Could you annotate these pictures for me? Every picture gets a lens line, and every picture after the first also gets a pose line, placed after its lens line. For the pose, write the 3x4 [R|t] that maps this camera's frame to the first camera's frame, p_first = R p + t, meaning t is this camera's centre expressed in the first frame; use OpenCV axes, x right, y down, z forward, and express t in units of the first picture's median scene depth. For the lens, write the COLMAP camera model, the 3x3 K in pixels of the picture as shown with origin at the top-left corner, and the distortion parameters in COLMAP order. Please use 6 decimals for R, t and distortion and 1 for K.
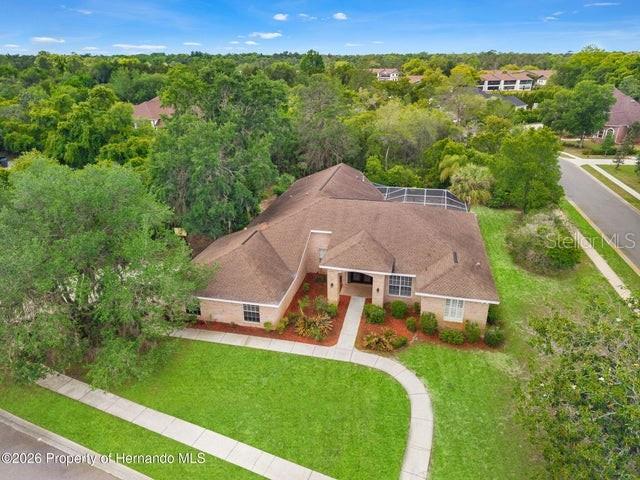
lens RADIAL K [[429.4, 0, 328.8], [0, 429.4, 242.1], [0, 0, 1]] dist [0.021917, -0.023238]
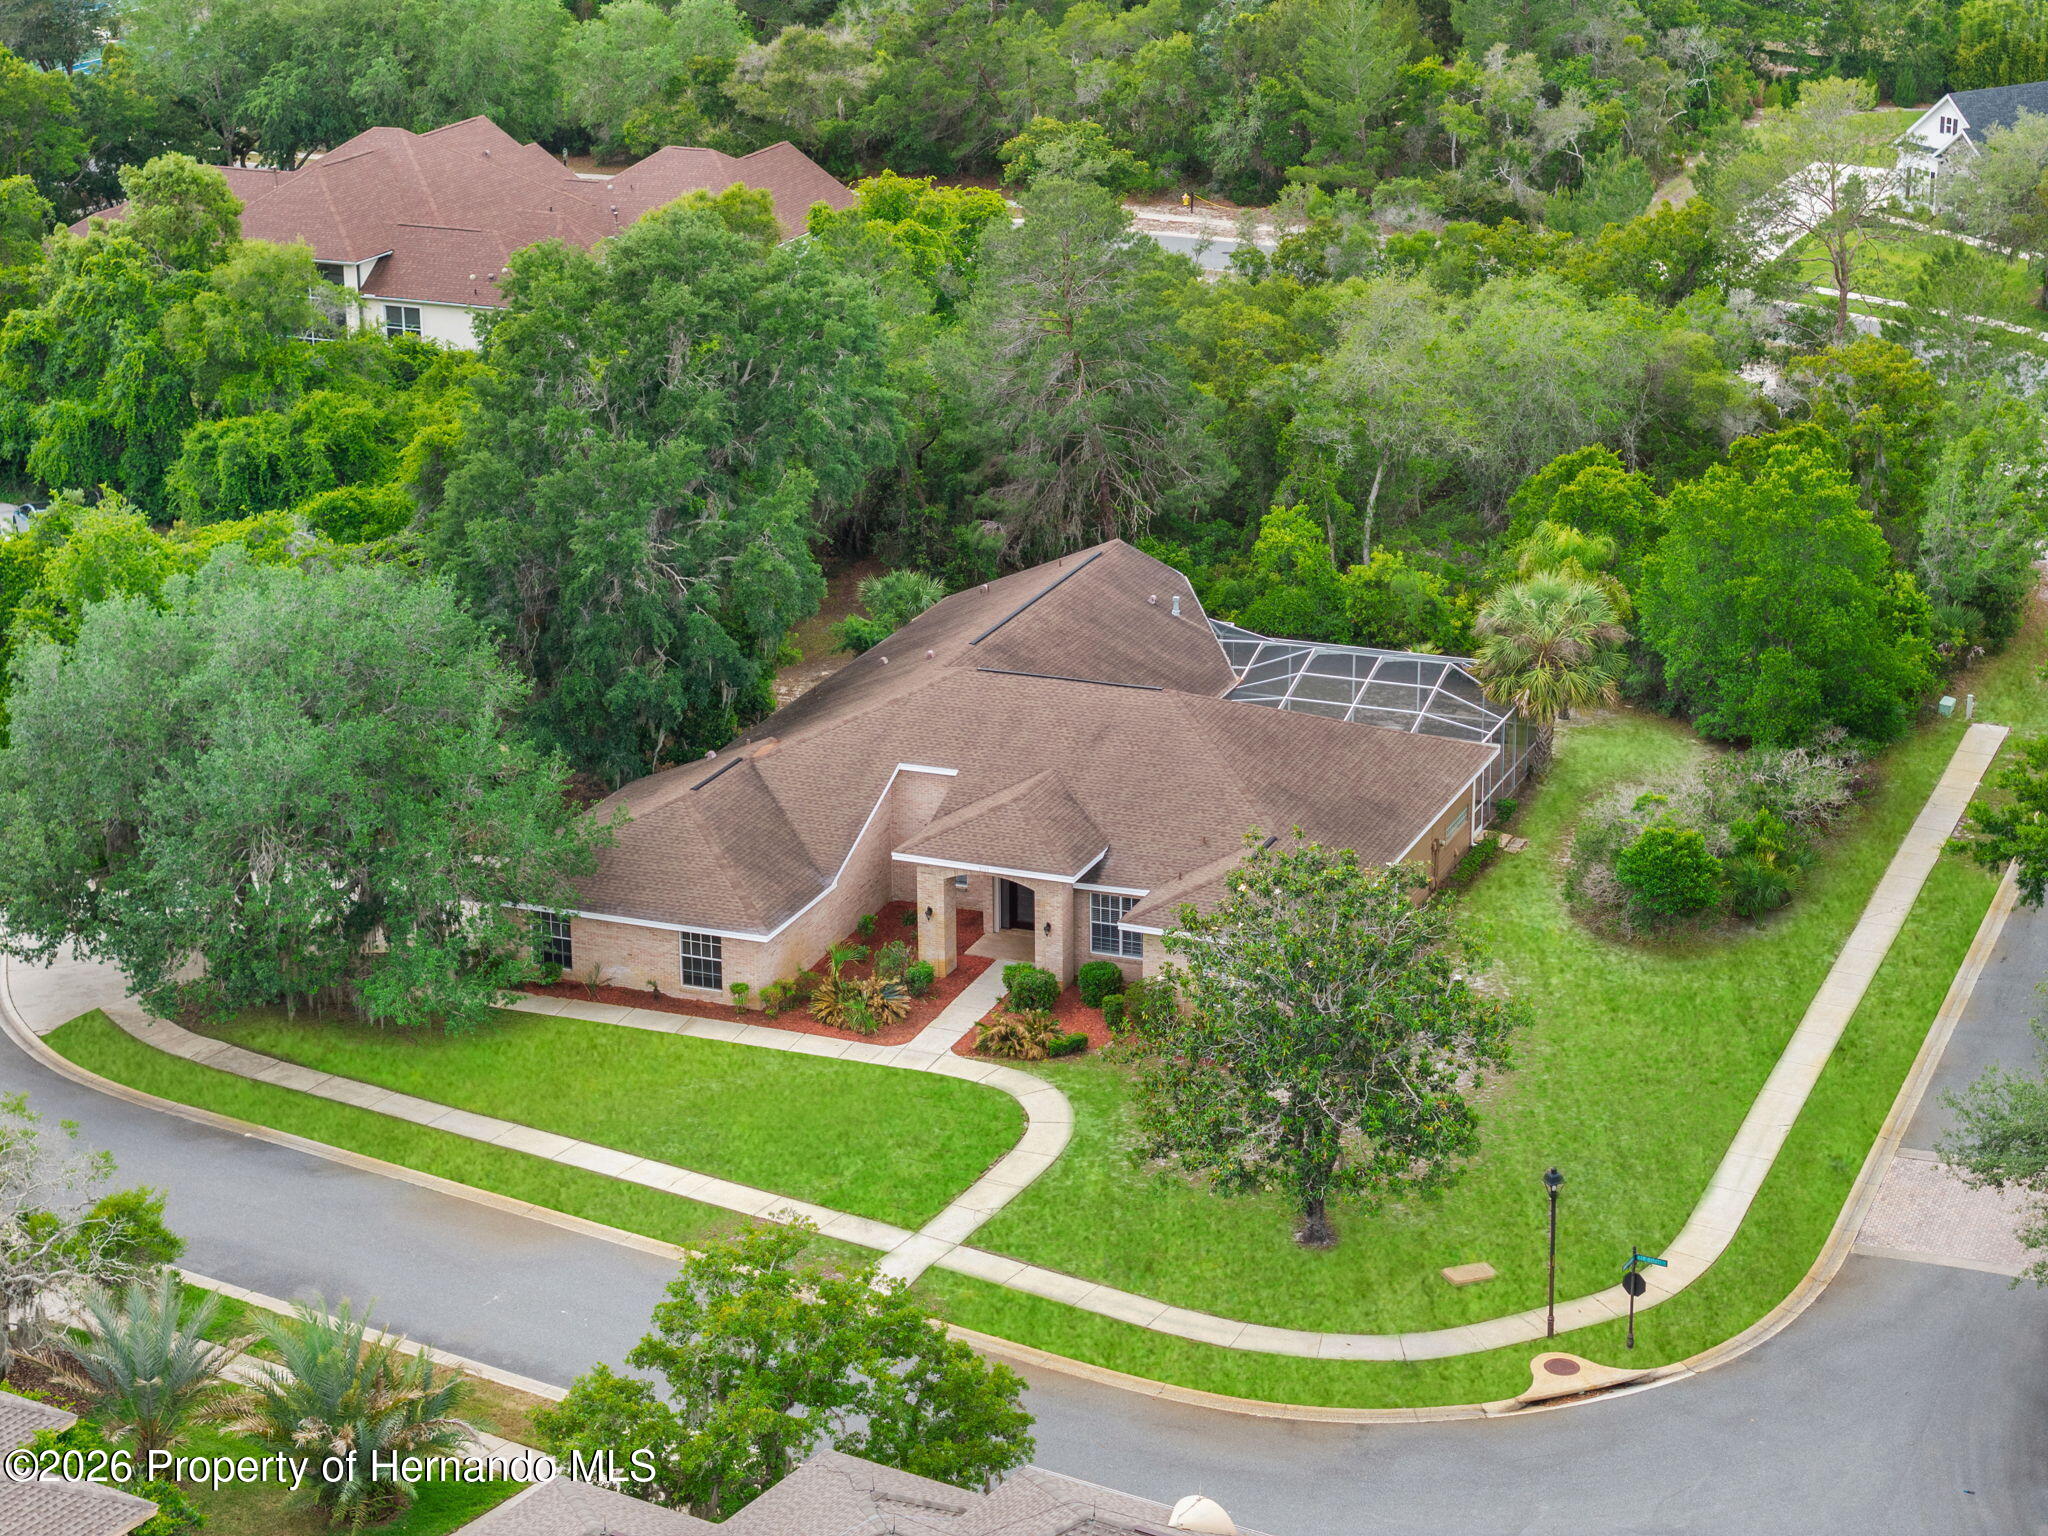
lens RADIAL K [[4098.5, 0, 1024.0], [0, 4098.5, 768.0], [0, 0, 1]] dist [-0.029622, 0.123293]
pose [[0.987037, 0.046937, -0.153477, 0.531056], [-0.059095, 0.995383, -0.075636, 0.205871], [0.149218, 0.083725, 0.985253, -2.078786]]
